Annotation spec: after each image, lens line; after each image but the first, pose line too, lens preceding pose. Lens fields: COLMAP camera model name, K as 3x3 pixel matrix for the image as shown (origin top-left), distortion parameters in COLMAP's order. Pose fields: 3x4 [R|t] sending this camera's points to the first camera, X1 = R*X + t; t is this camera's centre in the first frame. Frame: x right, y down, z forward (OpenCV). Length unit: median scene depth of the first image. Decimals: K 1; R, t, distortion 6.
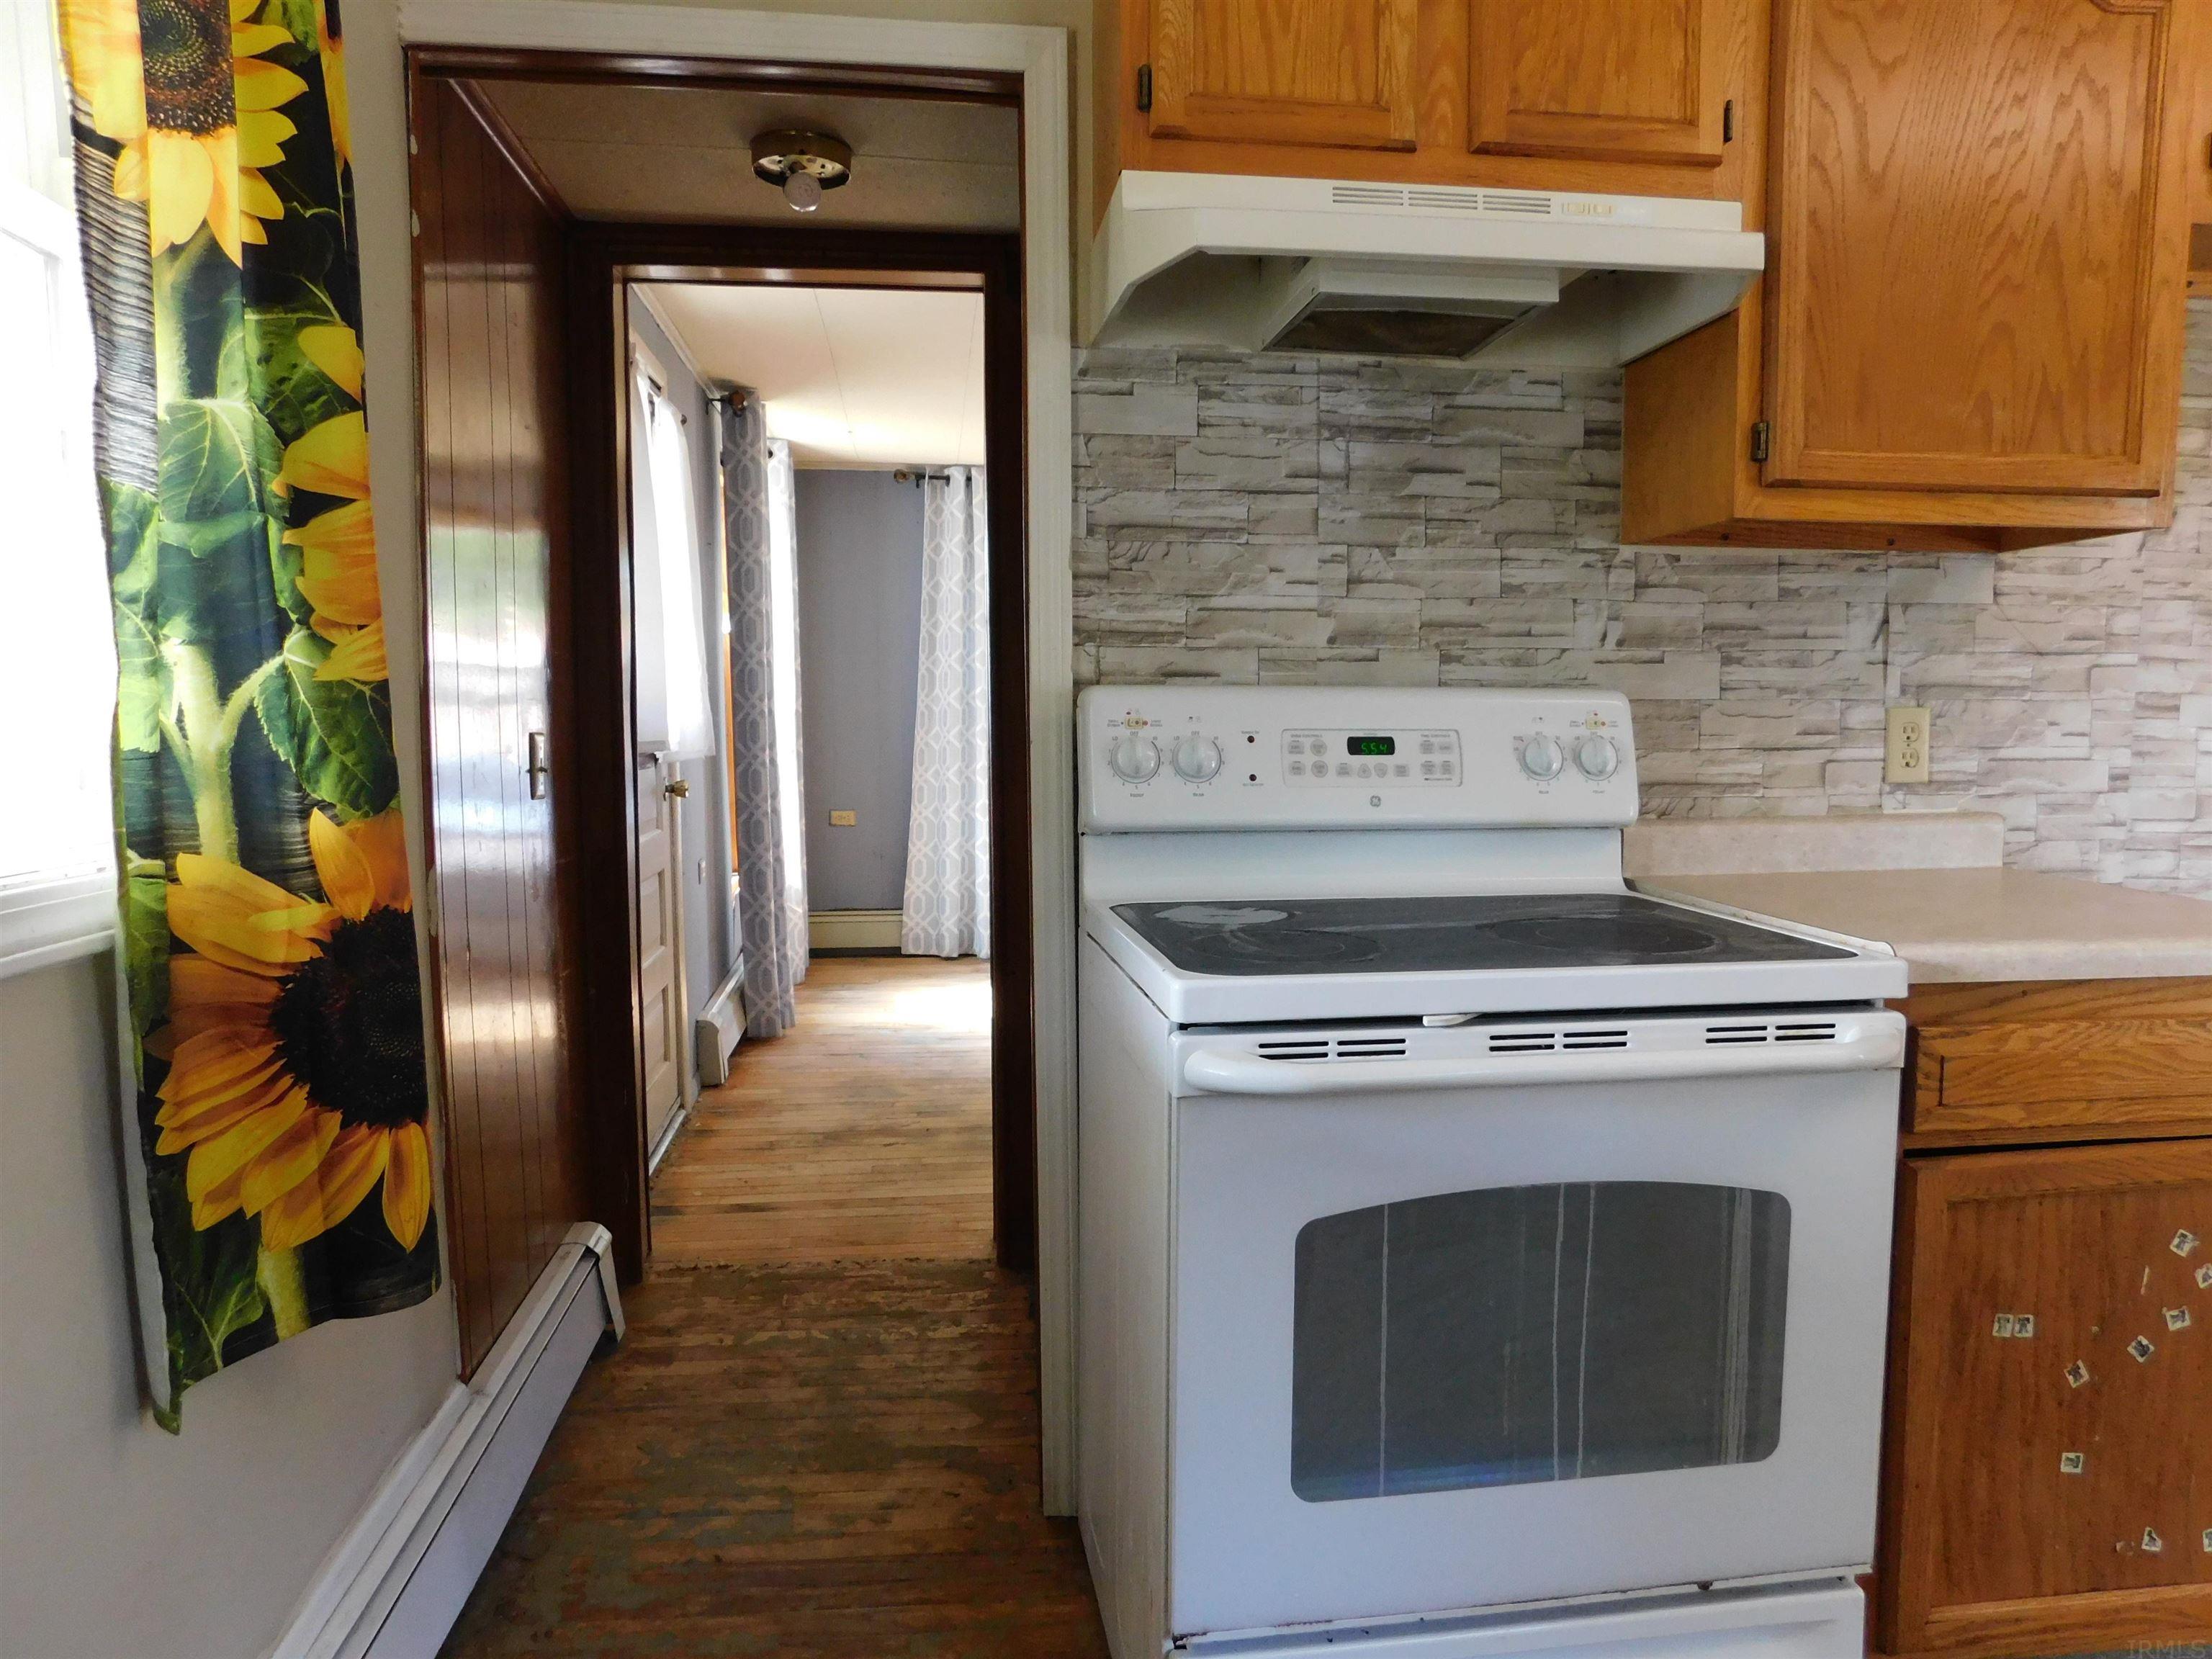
lens RADIAL K [[1471.6, 0, 1113.6], [0, 1471.6, 827.1], [0, 0, 1]] dist [-0.067648, 0.060067]
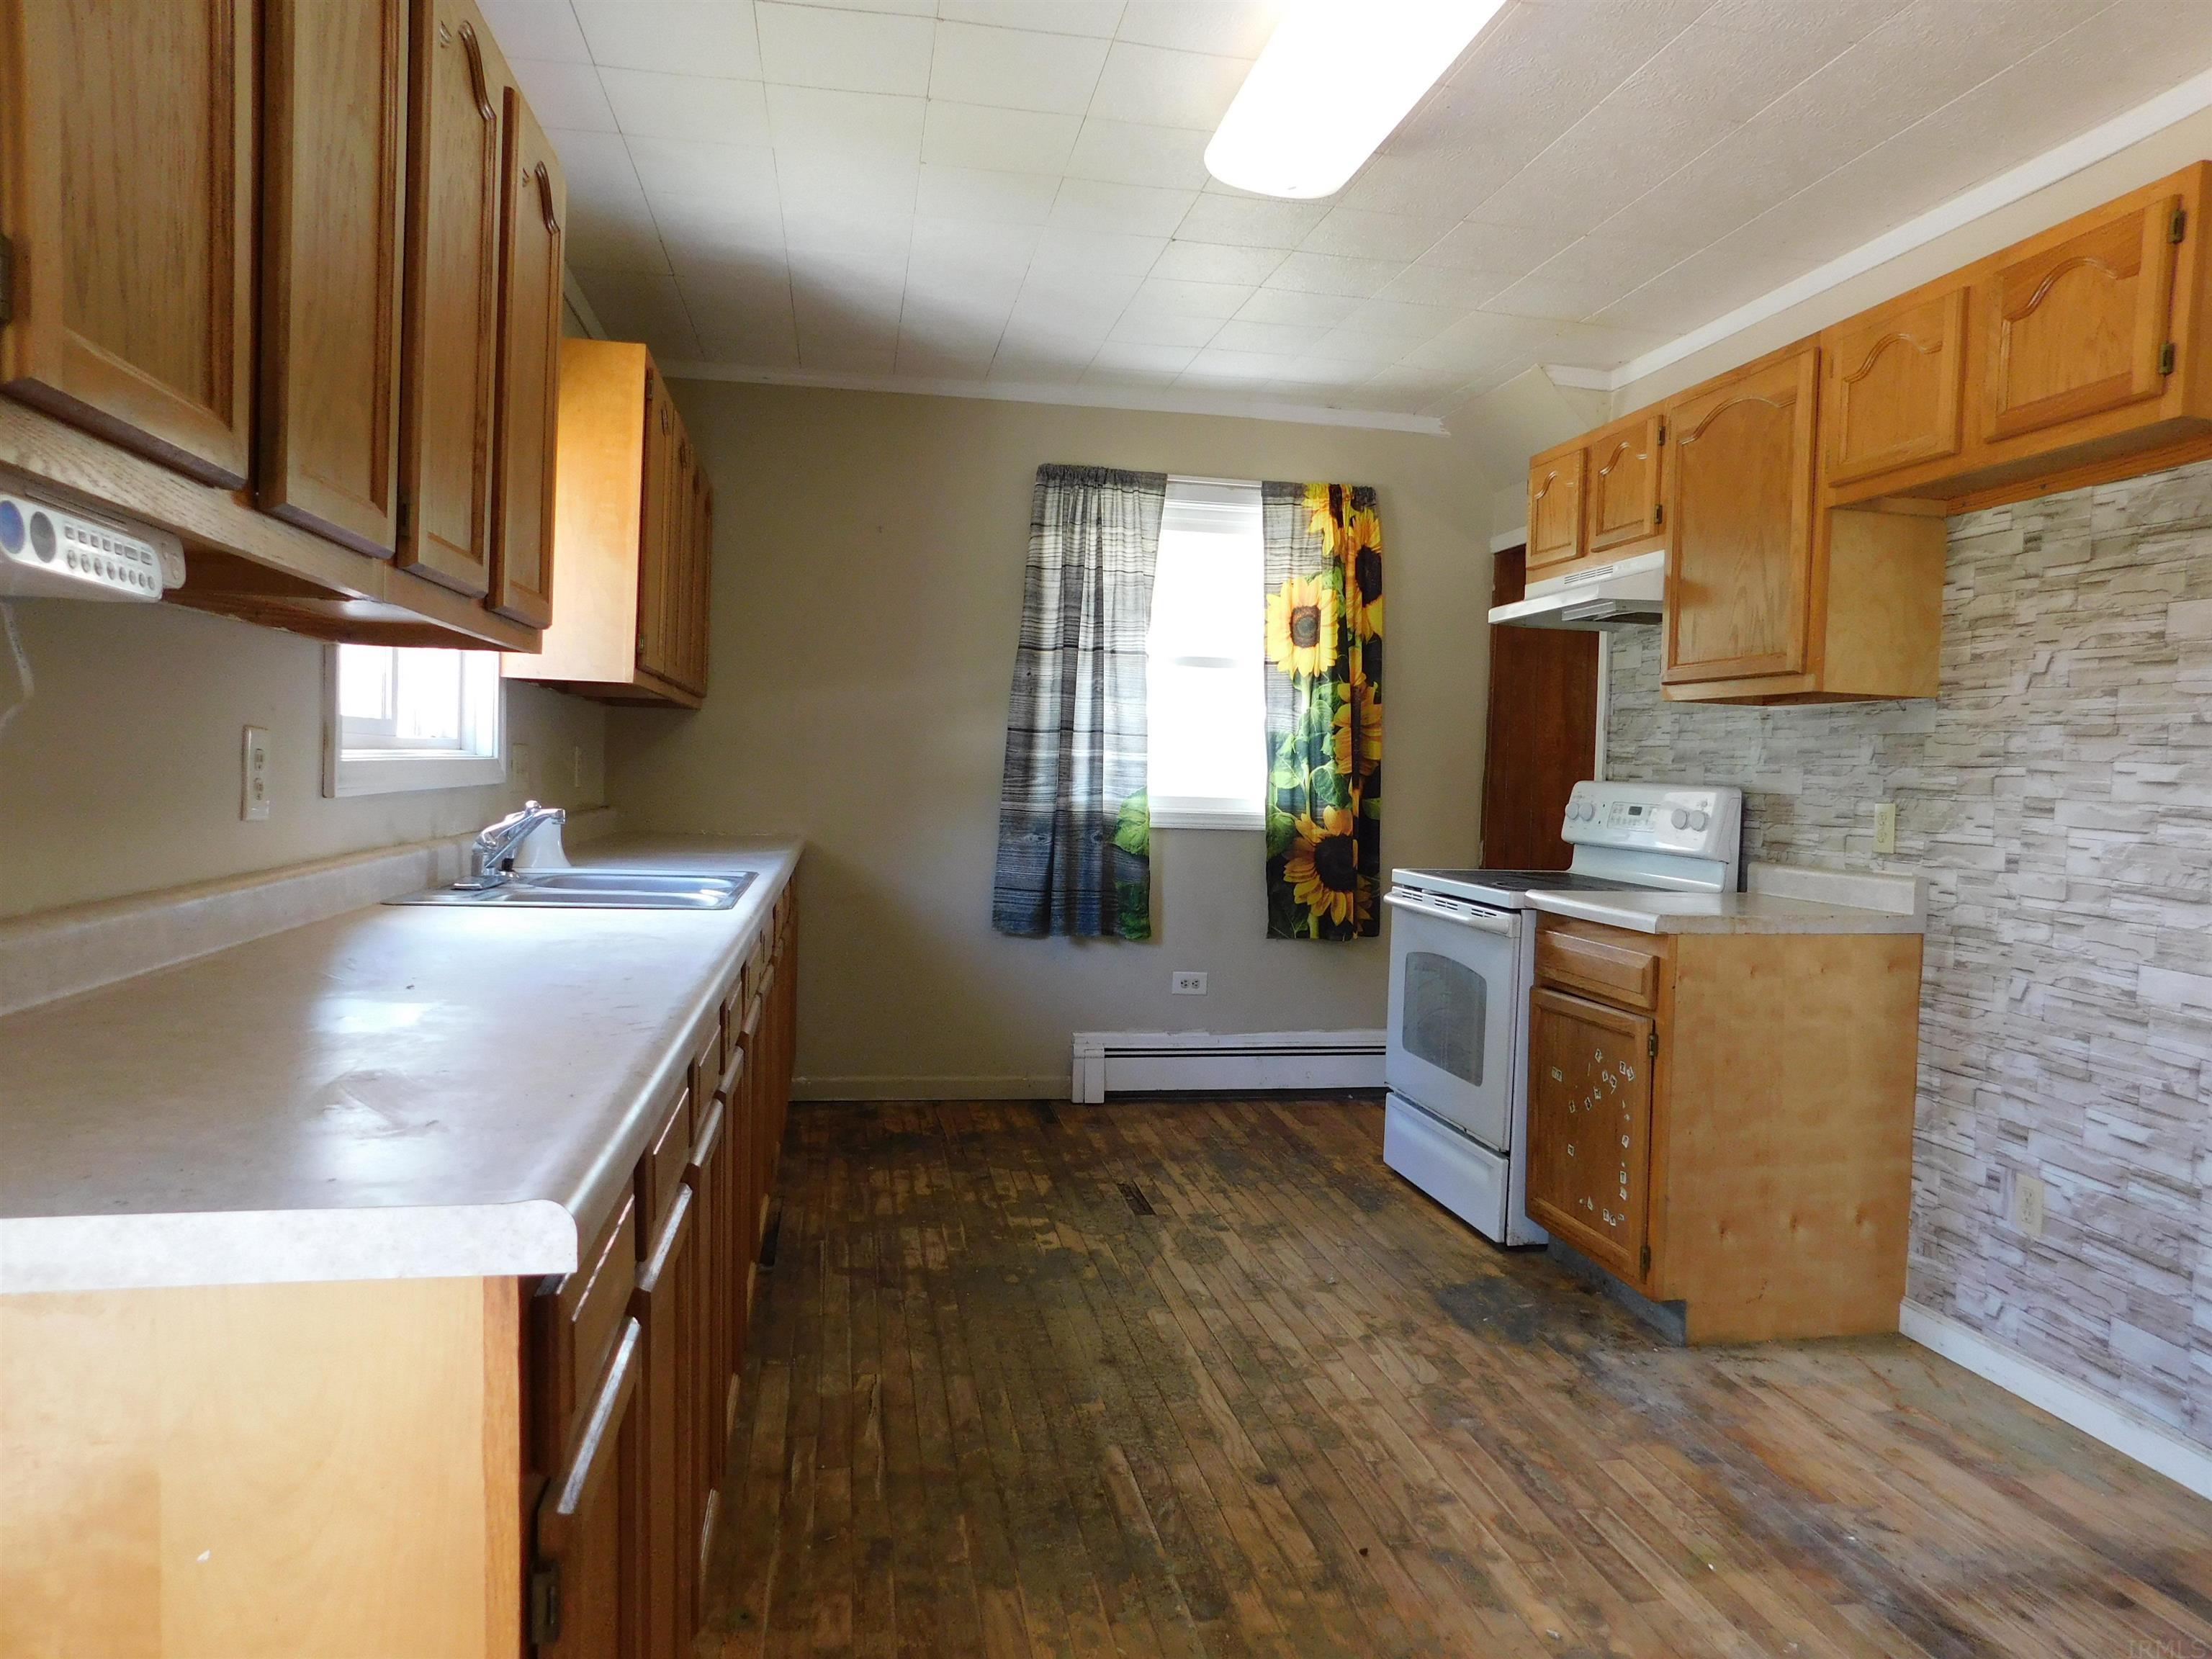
lens RADIAL K [[1471.6, 0, 1113.6], [0, 1471.6, 827.1], [0, 0, 1]] dist [-0.067648, 0.060067]
pose [[0.046860, 0.043745, -0.997943, 2.425779], [-0.111790, 0.992994, 0.038279, -0.030622], [0.992626, 0.109767, 0.051422, 0.156586]]
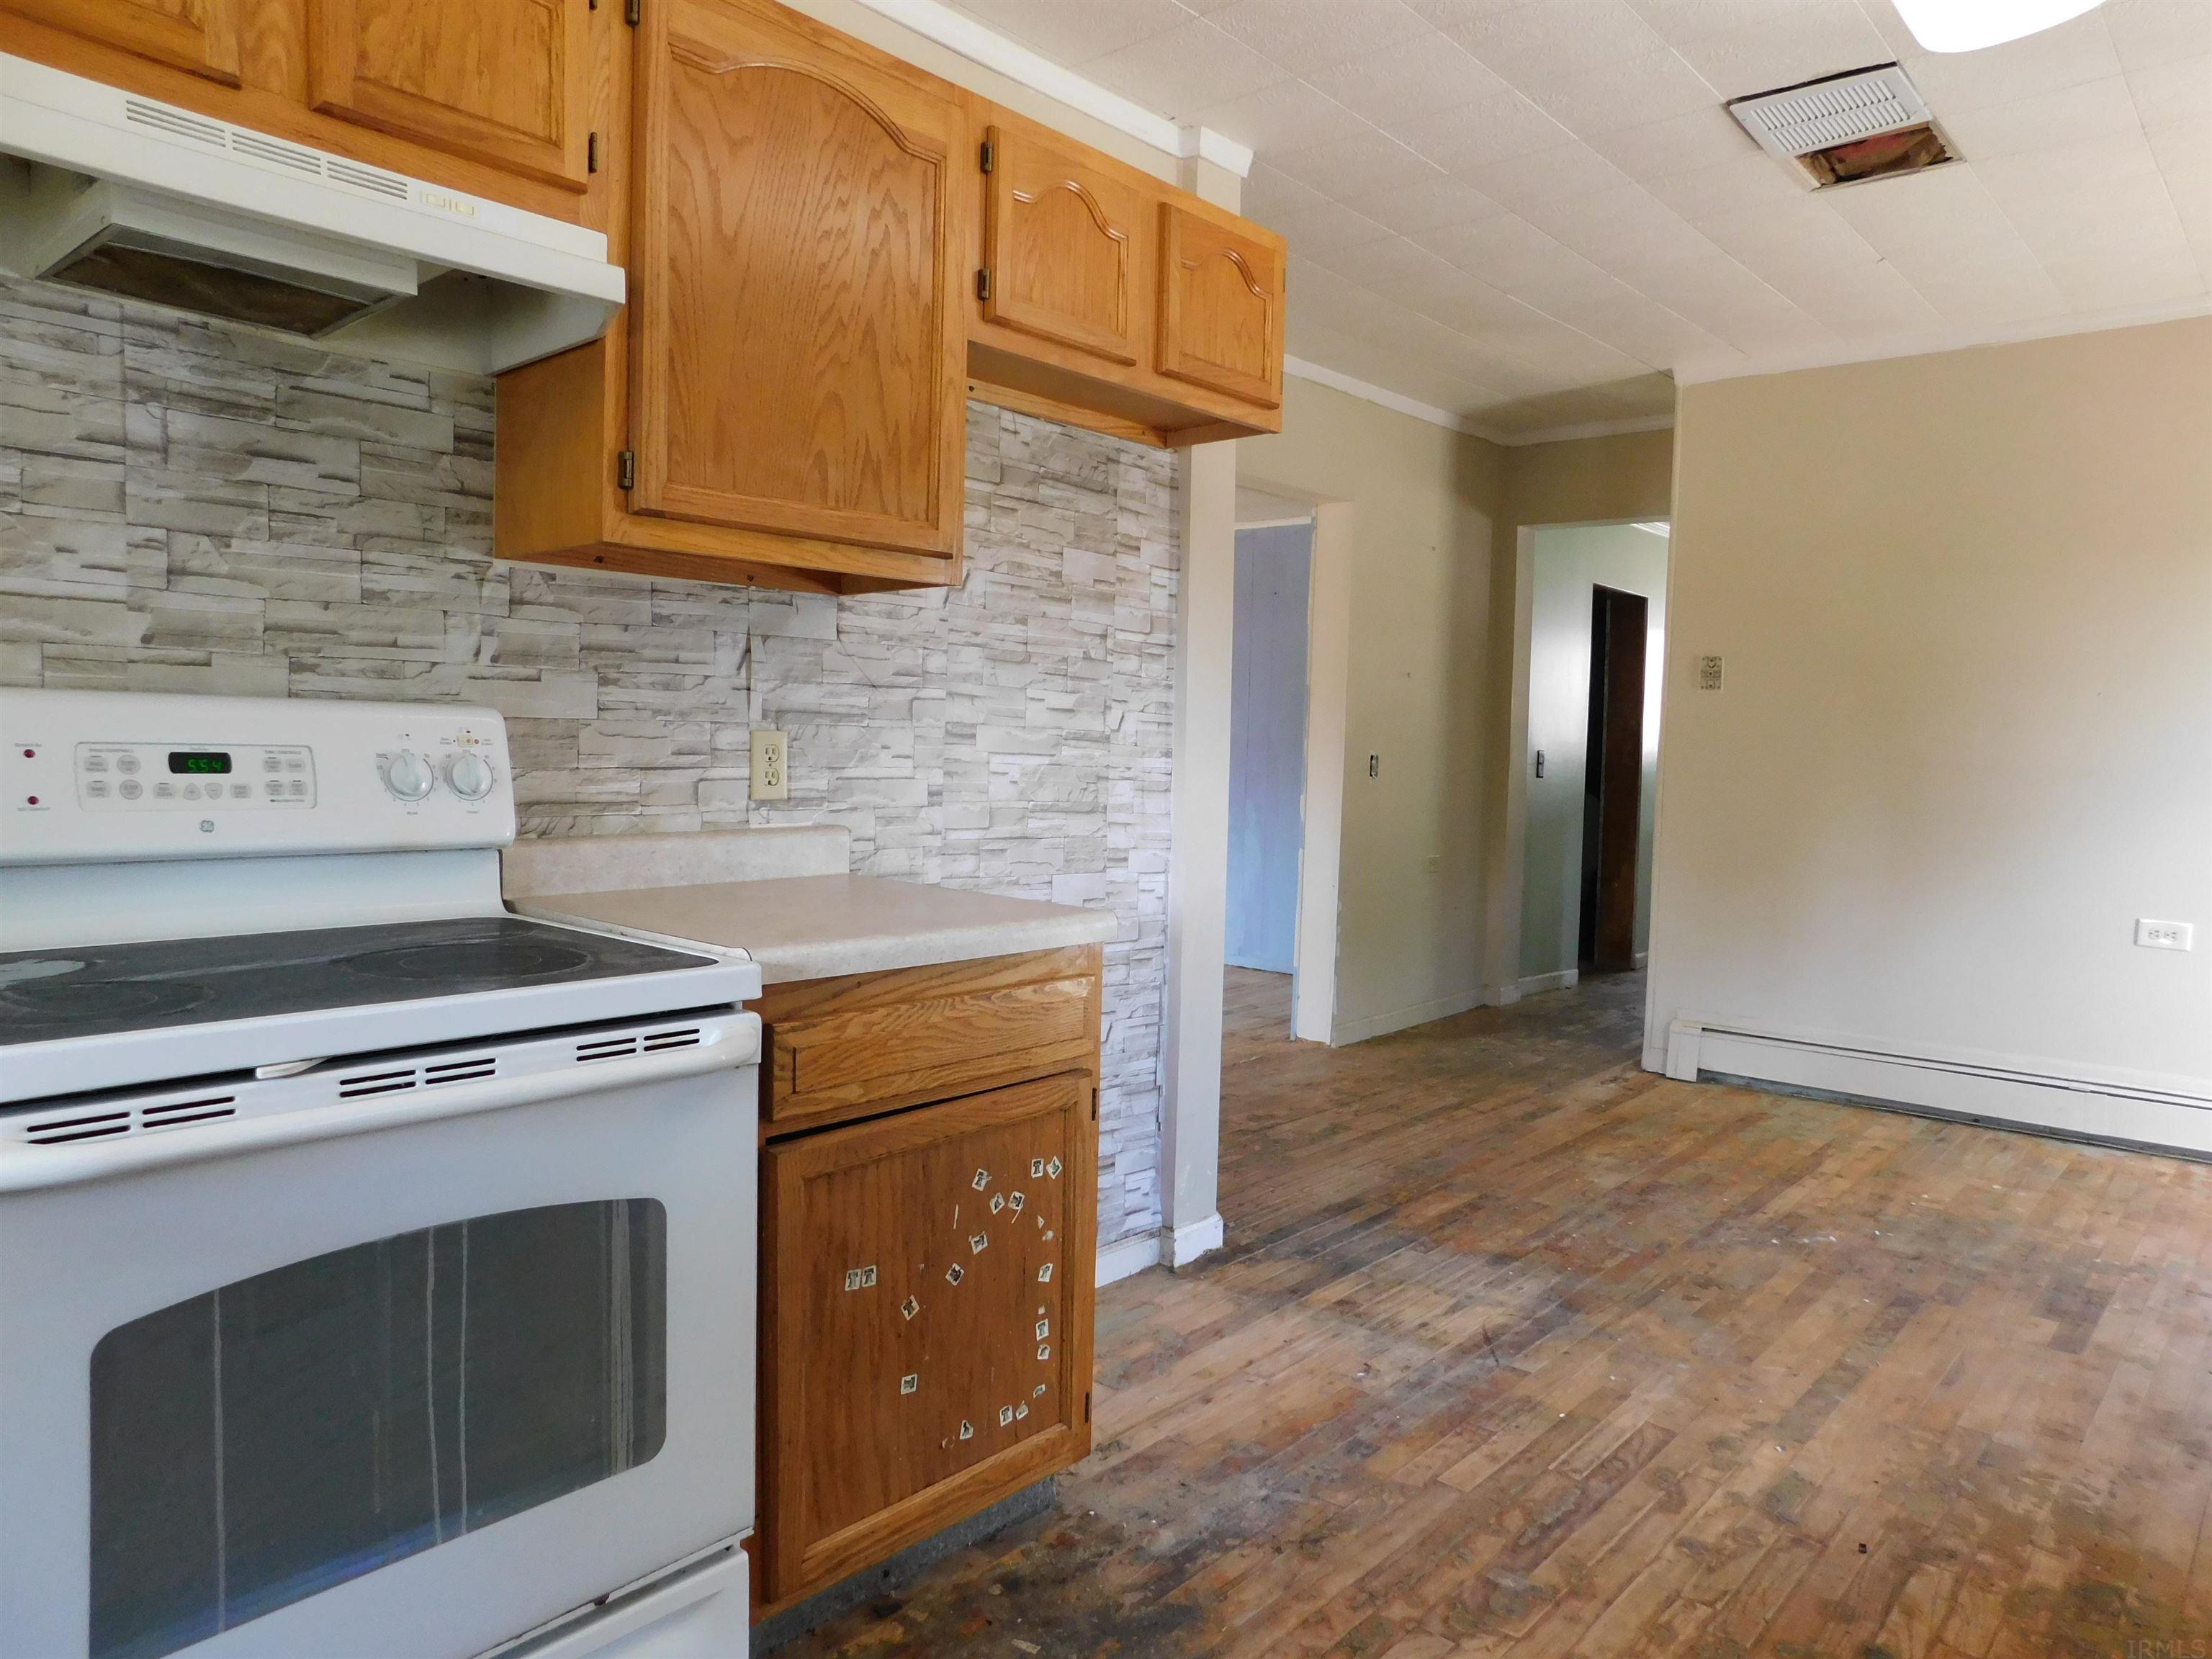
lens RADIAL K [[1471.6, 0, 1113.6], [0, 1471.6, 827.1], [0, 0, 1]] dist [-0.067648, 0.060067]
pose [[0.754846, -0.019138, 0.655623, 0.023286], [0.027648, 0.999614, -0.002653, 0.000078], [-0.655319, 0.020130, 0.755084, -0.001943]]
